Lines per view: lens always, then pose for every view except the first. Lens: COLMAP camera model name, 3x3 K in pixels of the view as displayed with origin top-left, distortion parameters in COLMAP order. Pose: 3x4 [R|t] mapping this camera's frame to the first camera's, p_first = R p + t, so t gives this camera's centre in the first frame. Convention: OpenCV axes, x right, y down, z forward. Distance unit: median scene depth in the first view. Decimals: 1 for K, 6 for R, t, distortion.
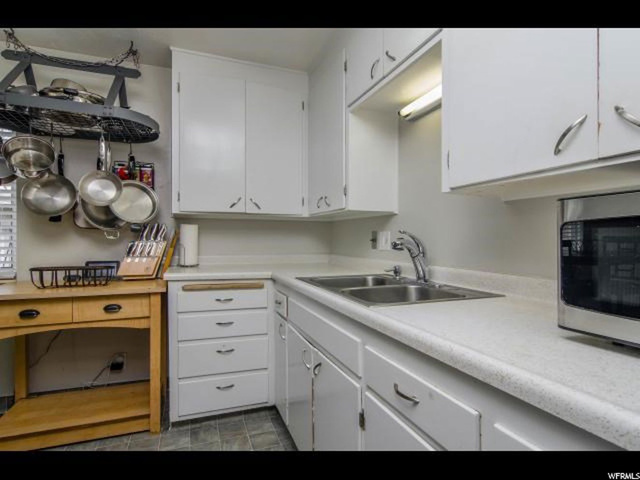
lens RADIAL K [[353.3, 0, 320.0], [0, 353.3, 240.0], [0, 0, 1]] dist [-0.000413, 0.001134]
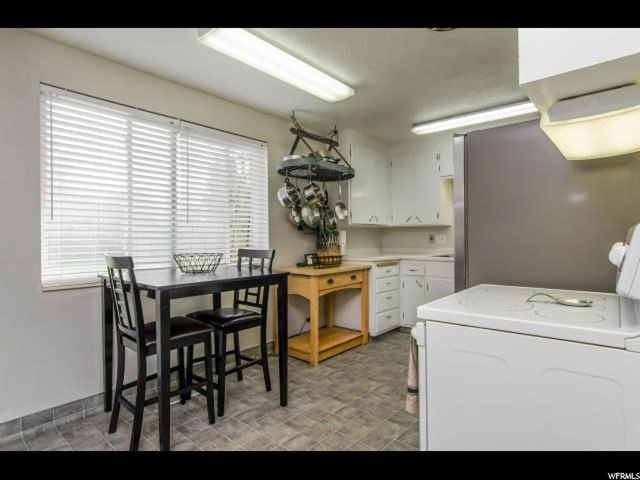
lens RADIAL K [[353.3, 0, 320.0], [0, 353.3, 240.0], [0, 0, 1]] dist [-0.000413, 0.001134]
pose [[0.877603, -0.015861, 0.479126, -1.498355], [0.014374, 0.999874, 0.006772, -0.016612], [-0.479173, 0.000944, 0.877720, -0.497898]]
